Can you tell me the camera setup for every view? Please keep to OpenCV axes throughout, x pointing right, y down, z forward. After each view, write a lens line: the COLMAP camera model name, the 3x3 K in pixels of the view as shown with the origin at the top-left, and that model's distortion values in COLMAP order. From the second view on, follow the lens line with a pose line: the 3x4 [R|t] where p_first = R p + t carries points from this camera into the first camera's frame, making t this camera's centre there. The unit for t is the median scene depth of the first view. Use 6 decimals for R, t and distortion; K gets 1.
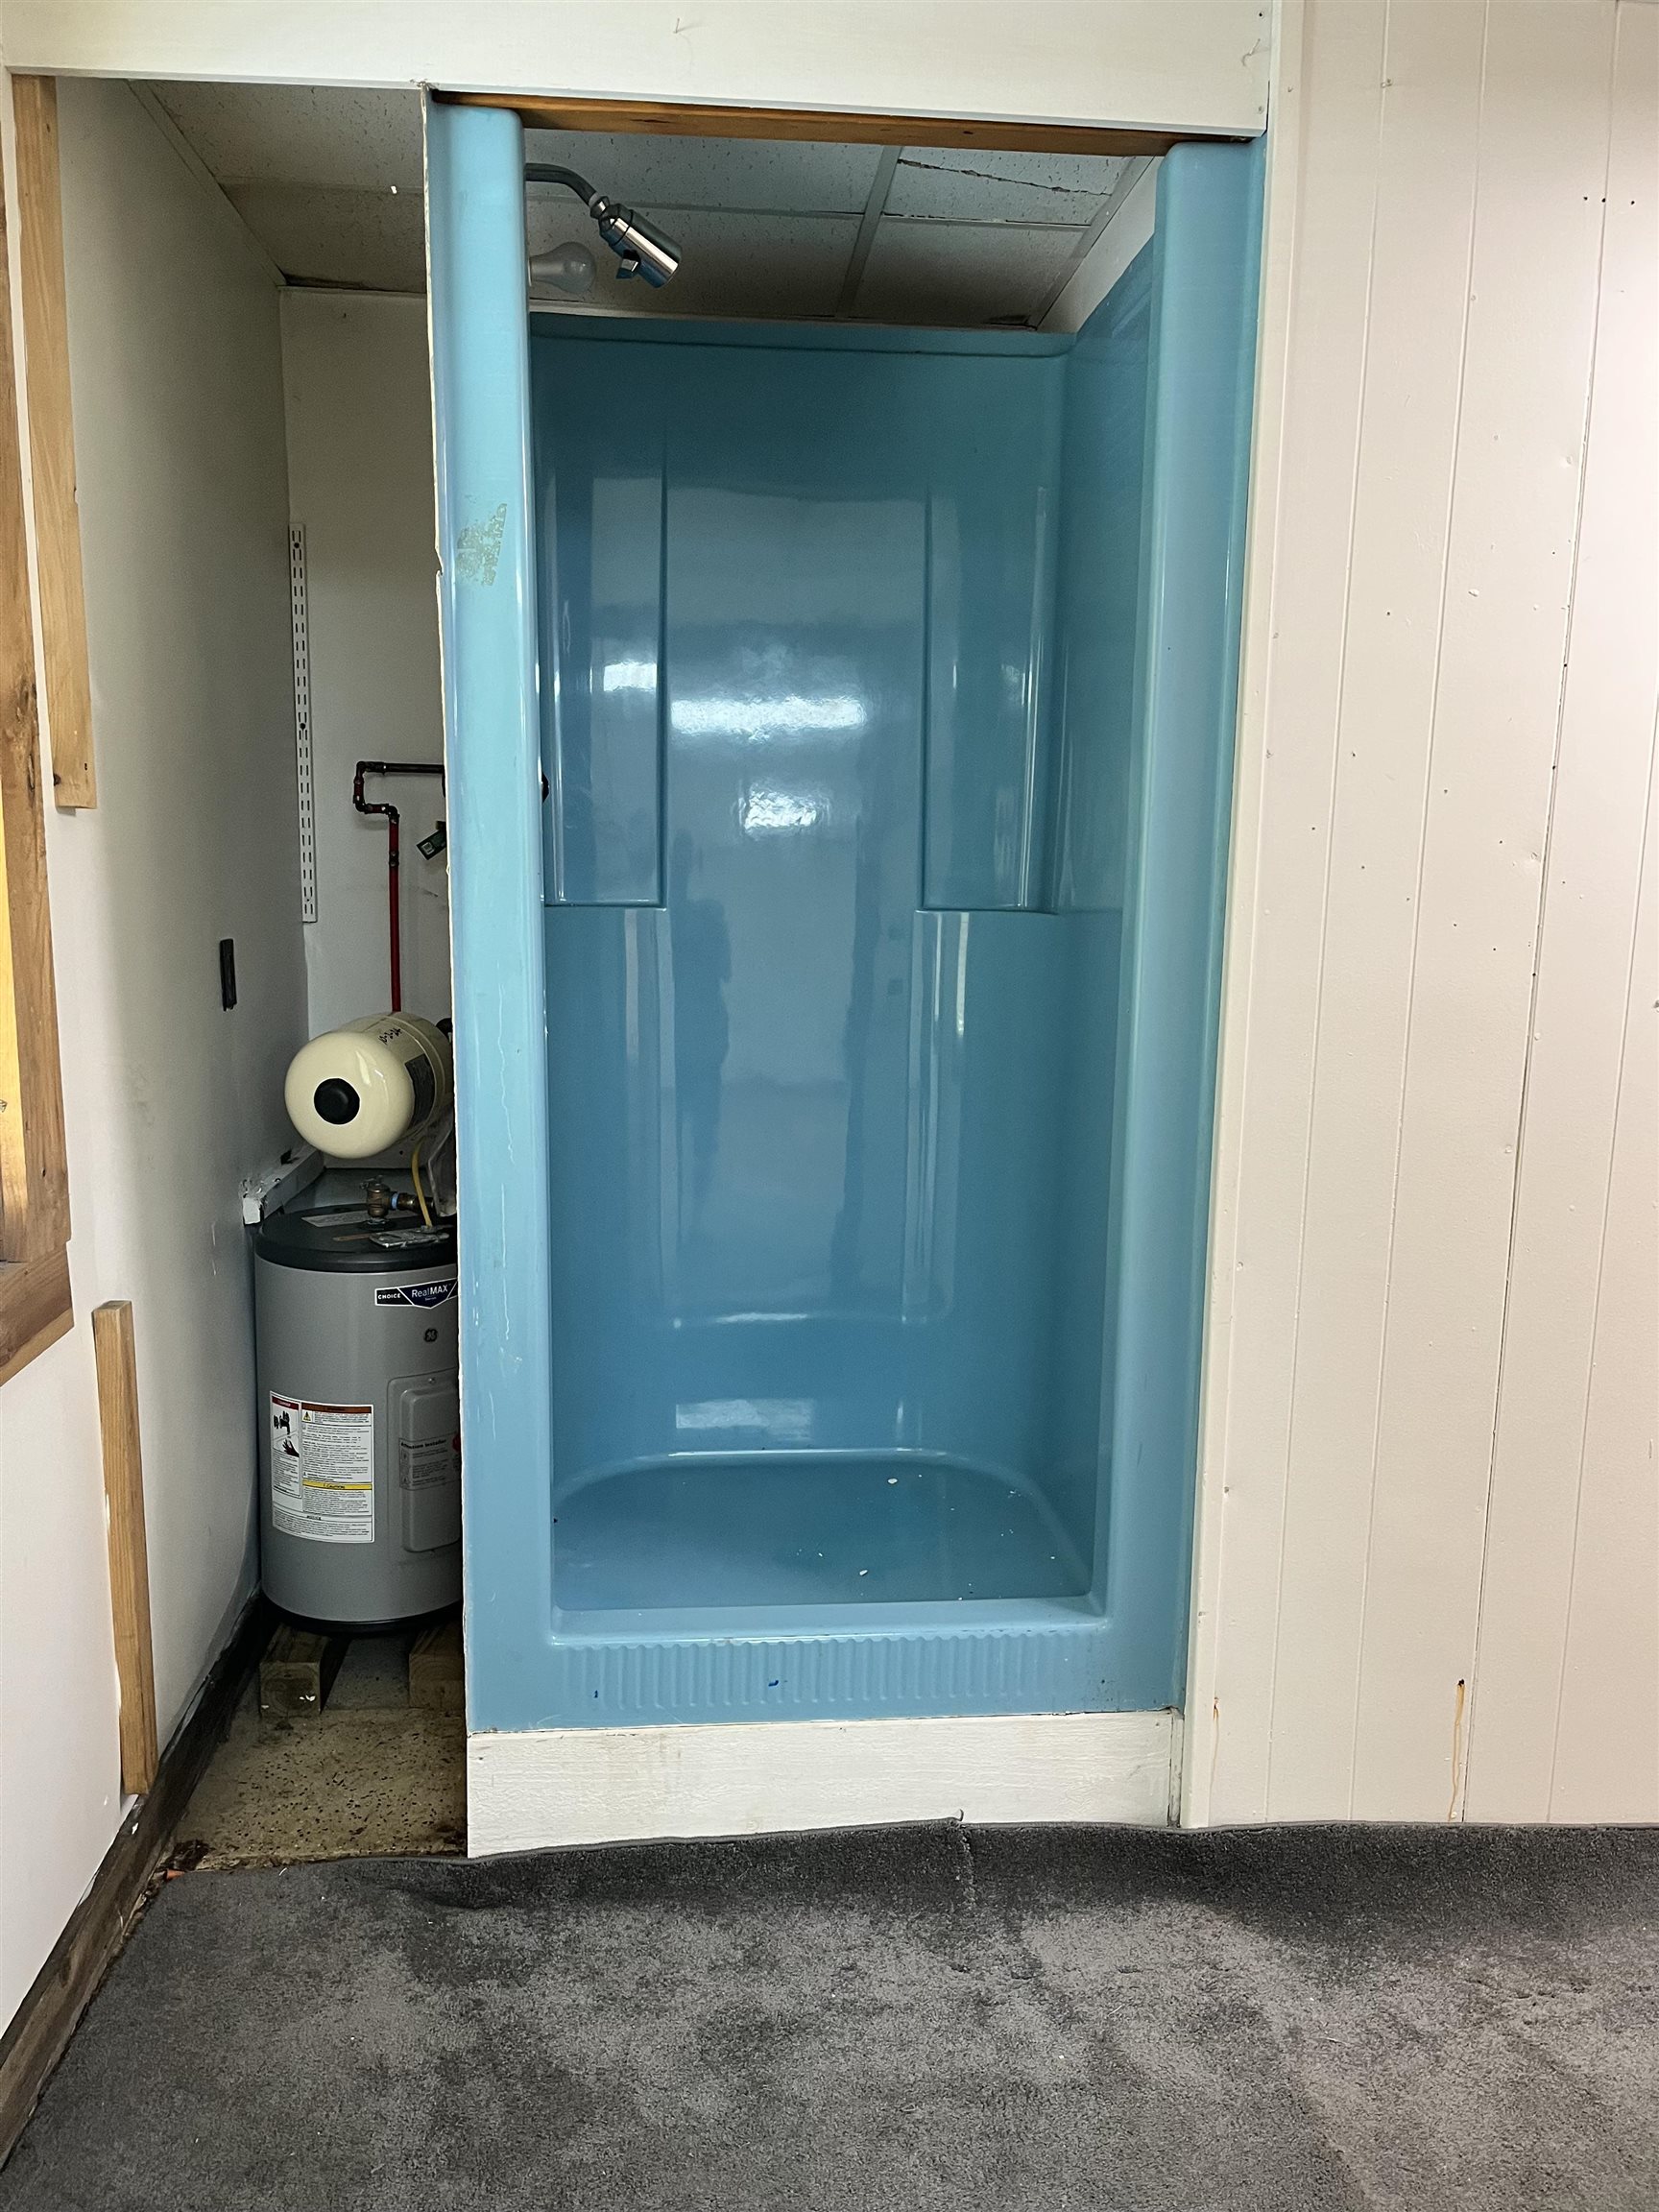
lens RADIAL K [[1673.9, 0, 832.9], [0, 1673.9, 1110.9], [0, 0, 1]] dist [0.035052, -0.024310]
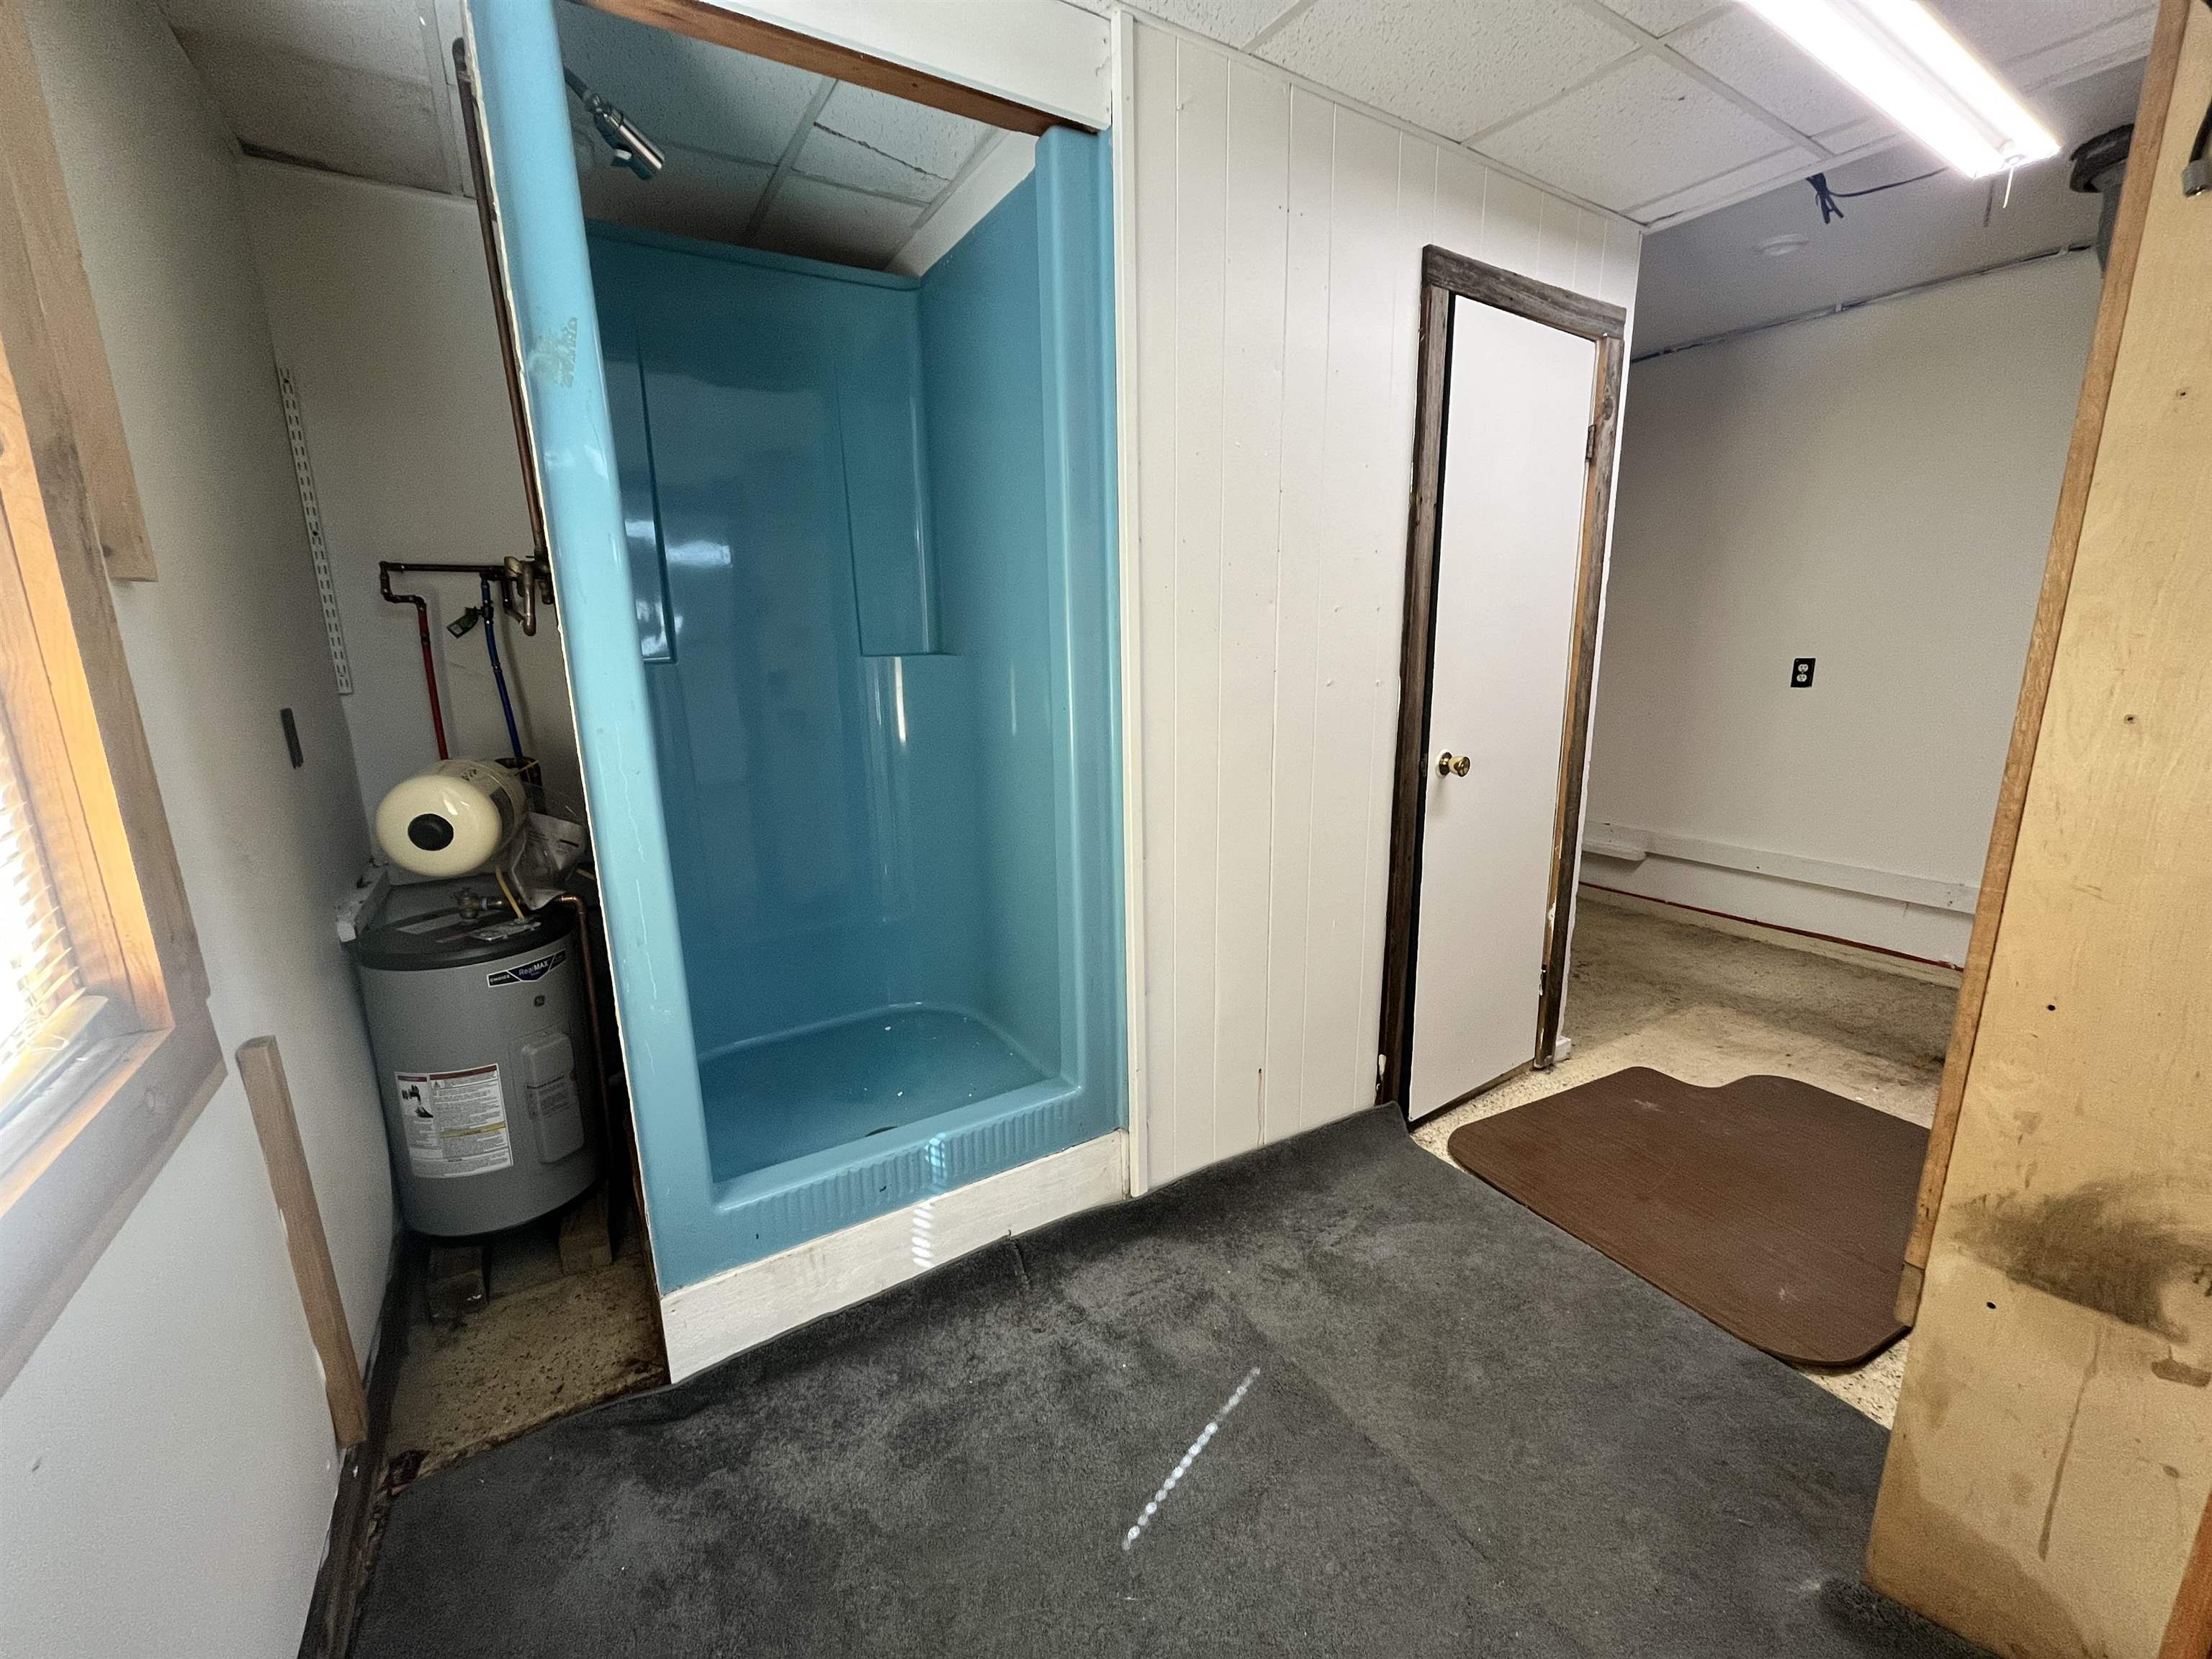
lens RADIAL K [[895.6, 0, 1107.0], [0, 895.6, 825.5], [0, 0, 1]] dist [-0.002824, 0.000015]
pose [[0.892953, -0.126628, 0.431972, -0.152297], [0.103246, 0.991650, 0.077268, -0.011448], [-0.438149, -0.024397, 0.898571, 0.219004]]
